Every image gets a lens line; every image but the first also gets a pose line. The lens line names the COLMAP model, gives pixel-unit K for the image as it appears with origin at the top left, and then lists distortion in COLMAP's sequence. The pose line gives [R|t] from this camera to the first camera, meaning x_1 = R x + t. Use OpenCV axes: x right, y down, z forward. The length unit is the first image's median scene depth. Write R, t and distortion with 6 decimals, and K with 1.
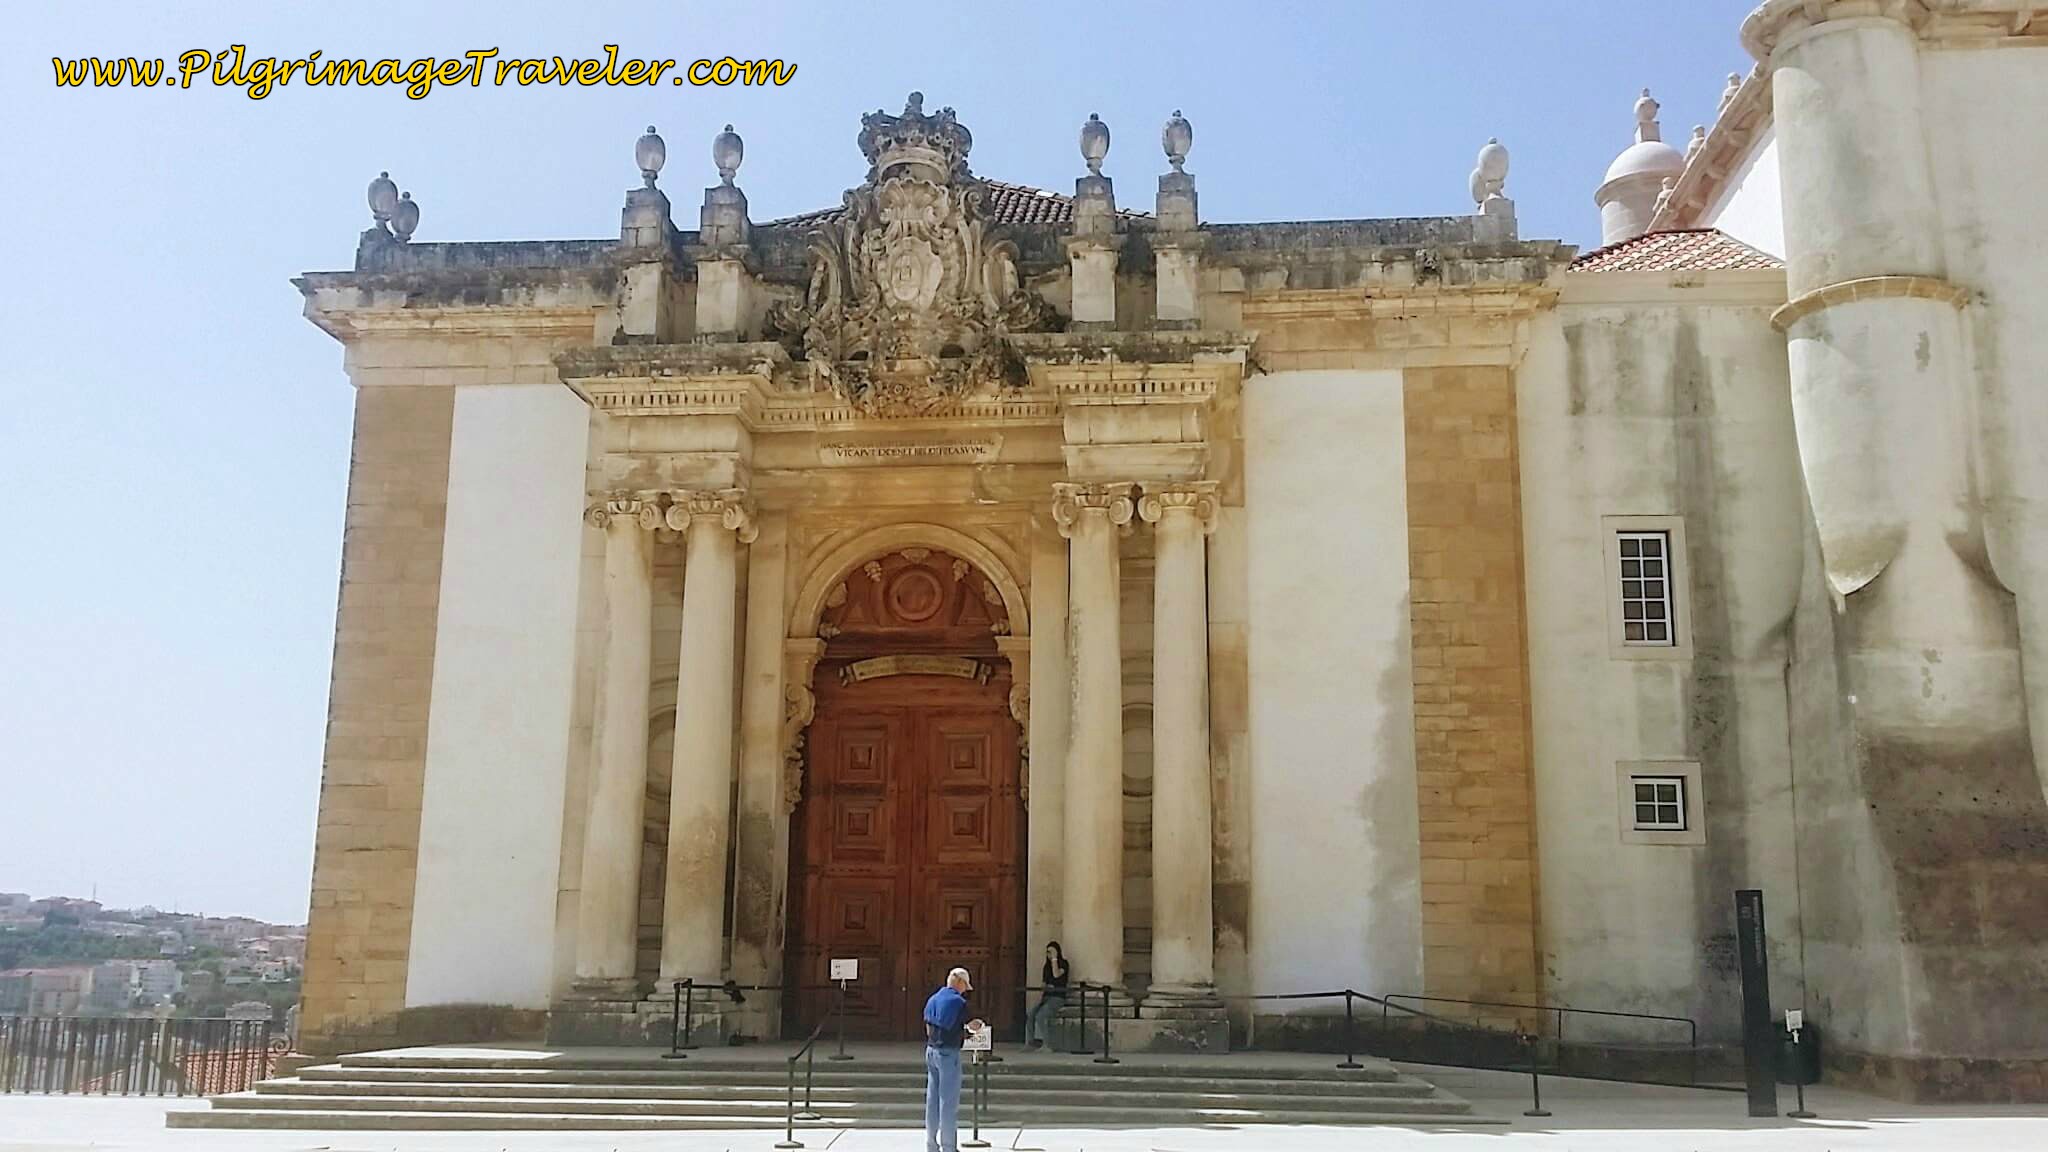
lens RADIAL K [[1830.3, 0, 987.1], [0, 1830.3, 580.7], [0, 0, 1]] dist [0.112772, -0.241013]
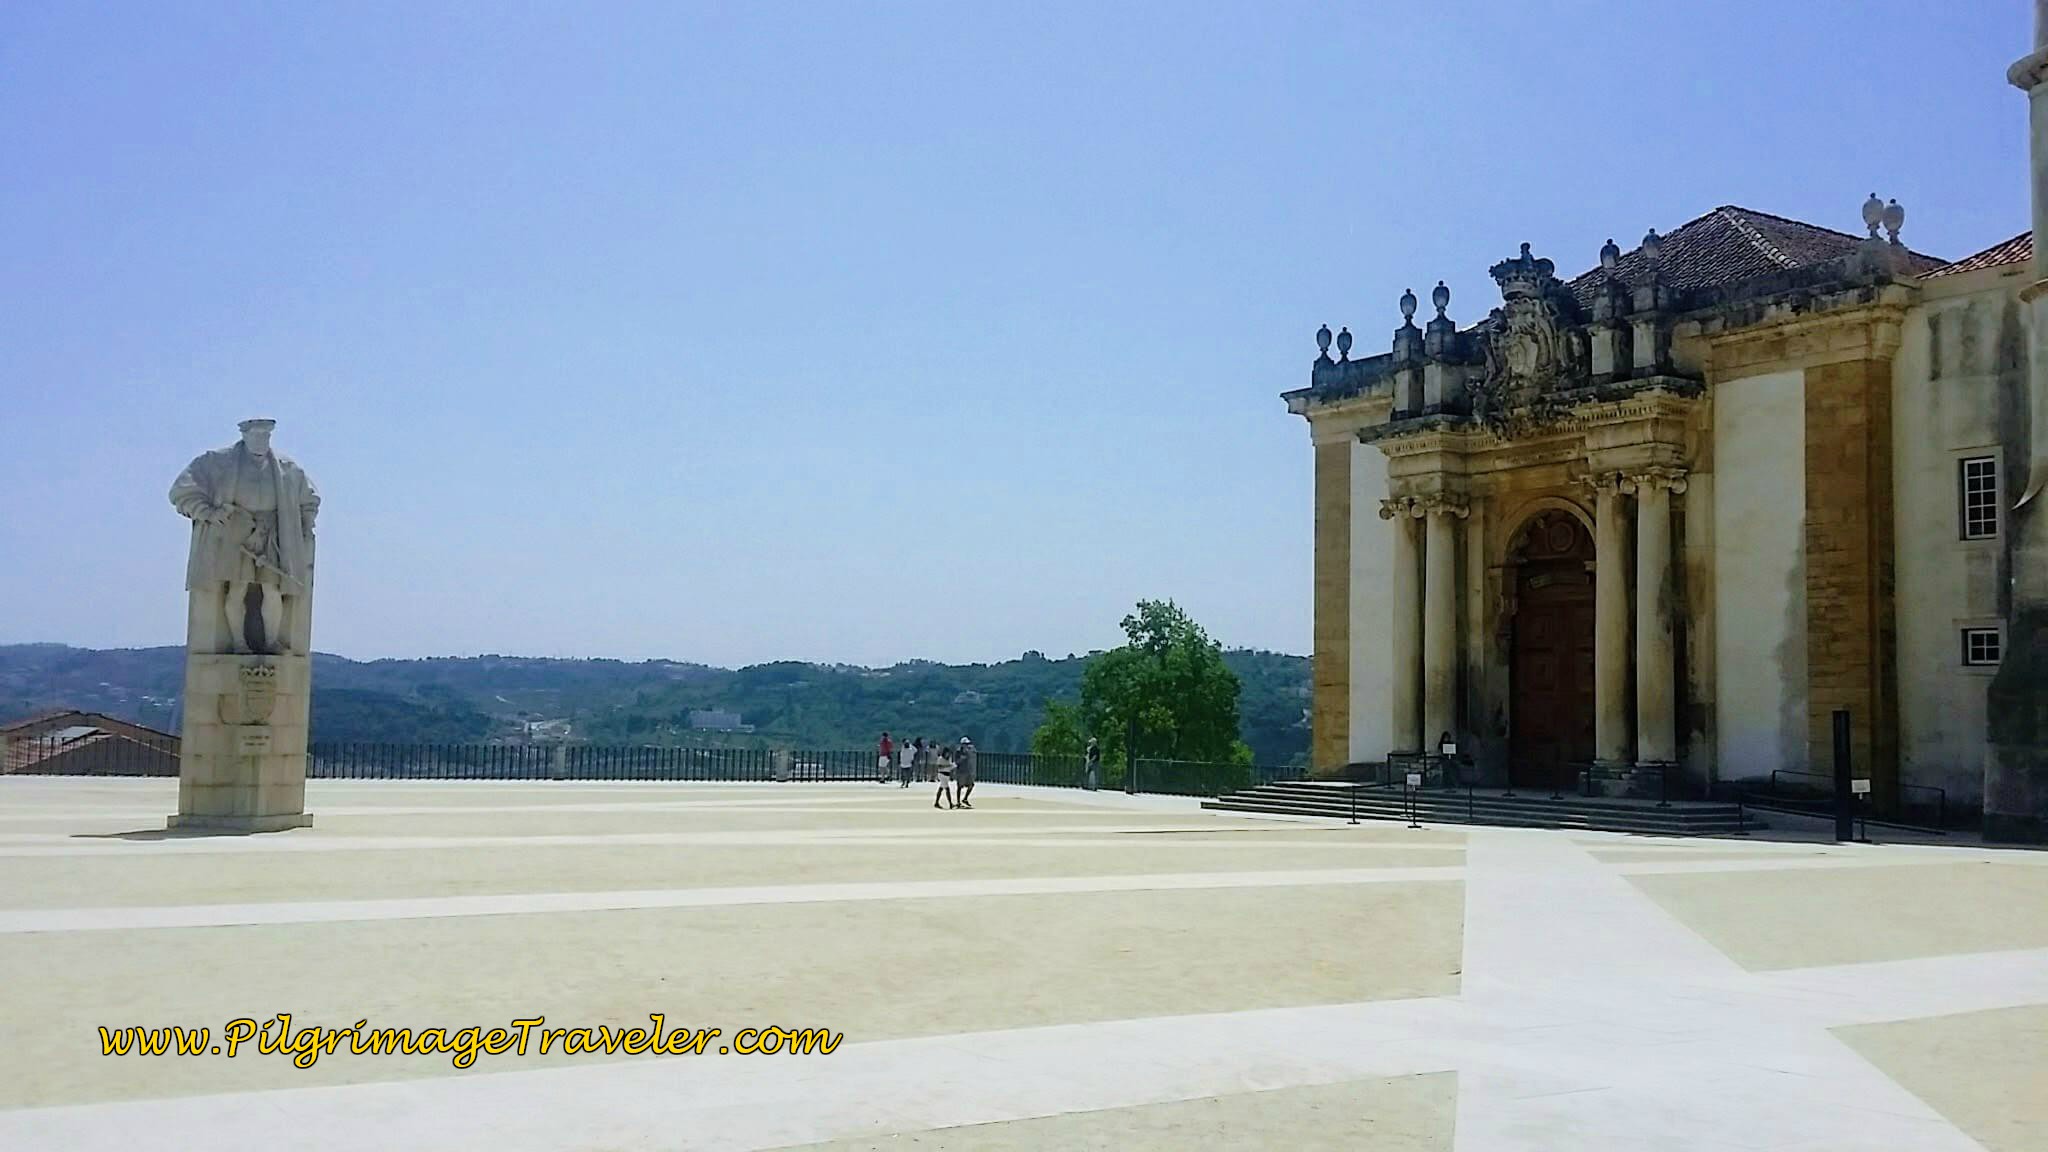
lens RADIAL K [[1830.3, 0, 987.1], [0, 1830.3, 580.7], [0, 0, 1]] dist [0.112772, -0.241013]
pose [[0.617680, -0.055311, -0.784482, 1.006584], [0.148739, 0.987736, 0.047472, -0.115862], [0.772235, -0.146006, 0.618332, -0.496857]]
